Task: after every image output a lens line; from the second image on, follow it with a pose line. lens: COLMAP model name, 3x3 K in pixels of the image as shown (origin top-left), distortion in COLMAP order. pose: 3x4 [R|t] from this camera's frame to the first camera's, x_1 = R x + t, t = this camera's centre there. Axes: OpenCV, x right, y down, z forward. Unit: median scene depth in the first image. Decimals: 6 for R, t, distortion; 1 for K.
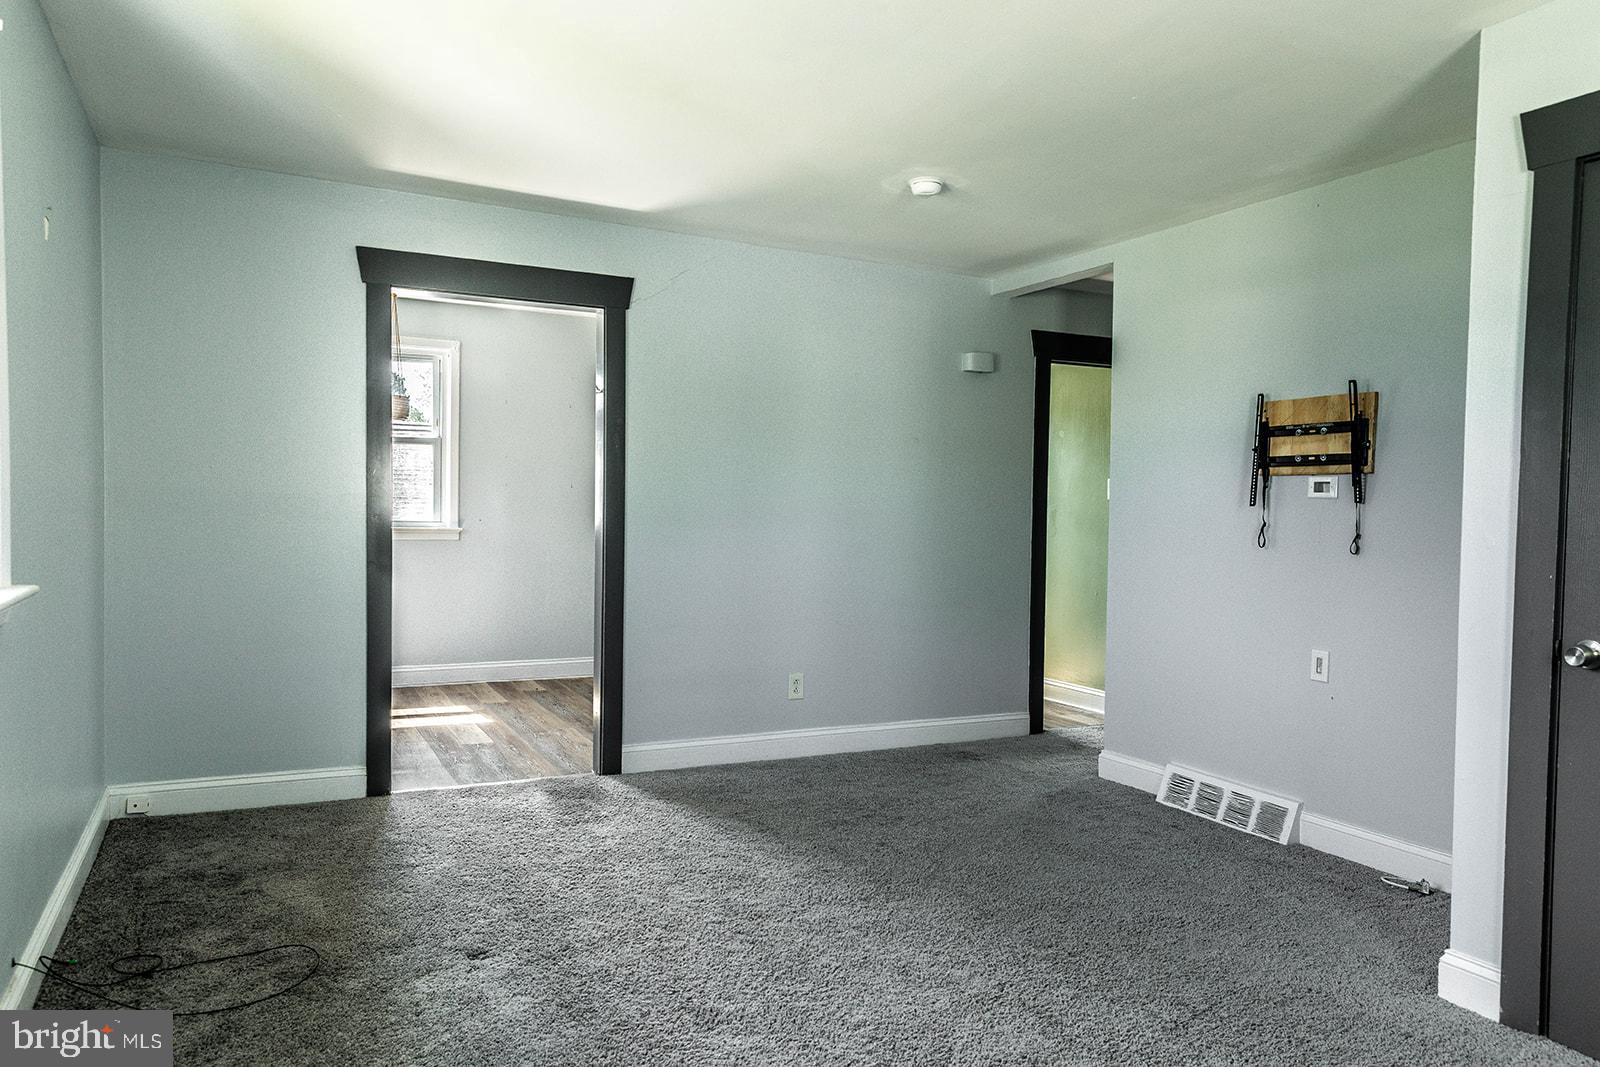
lens RADIAL K [[1089.1, 0, 799.3], [0, 1089.1, 532.2], [0, 0, 1]] dist [0.005160, -0.004817]
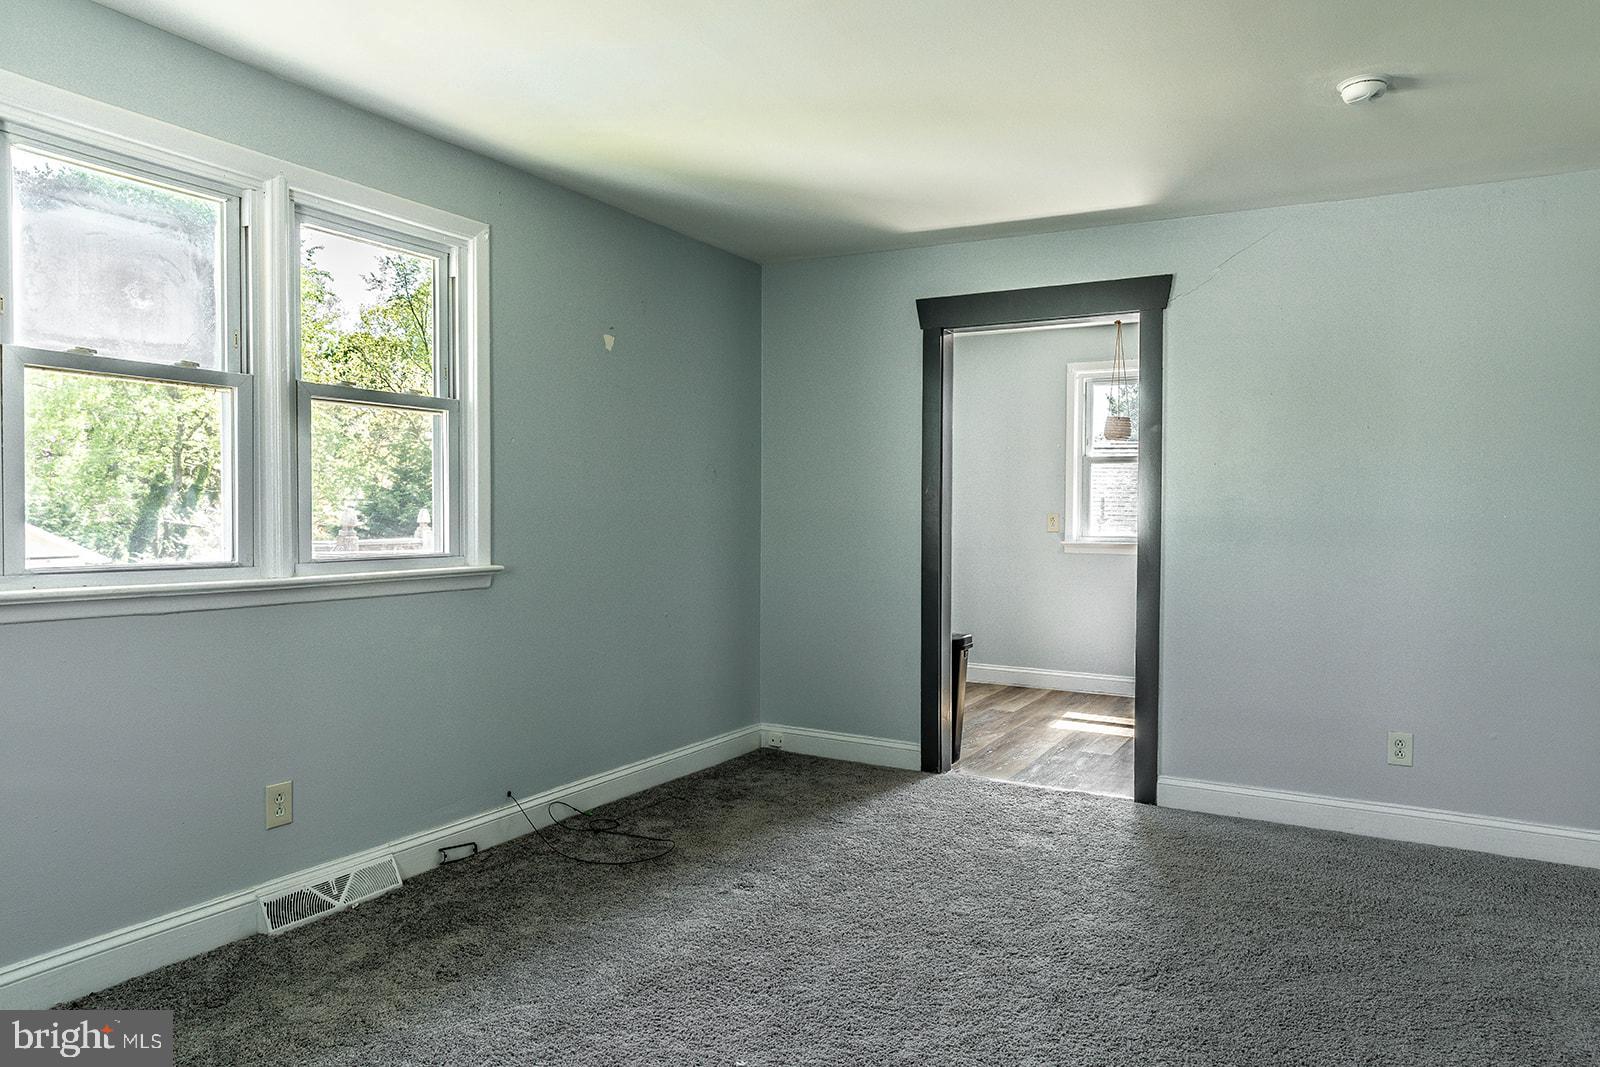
lens RADIAL K [[1089.1, 0, 794.5], [0, 1089.1, 527.9], [0, 0, 1]] dist [0.005160, -0.004817]
pose [[0.549070, -0.000633, -0.835776, 0.493872], [-0.019904, 0.999706, -0.013833, 0.003851], [0.835539, 0.024230, 0.548896, 0.247426]]
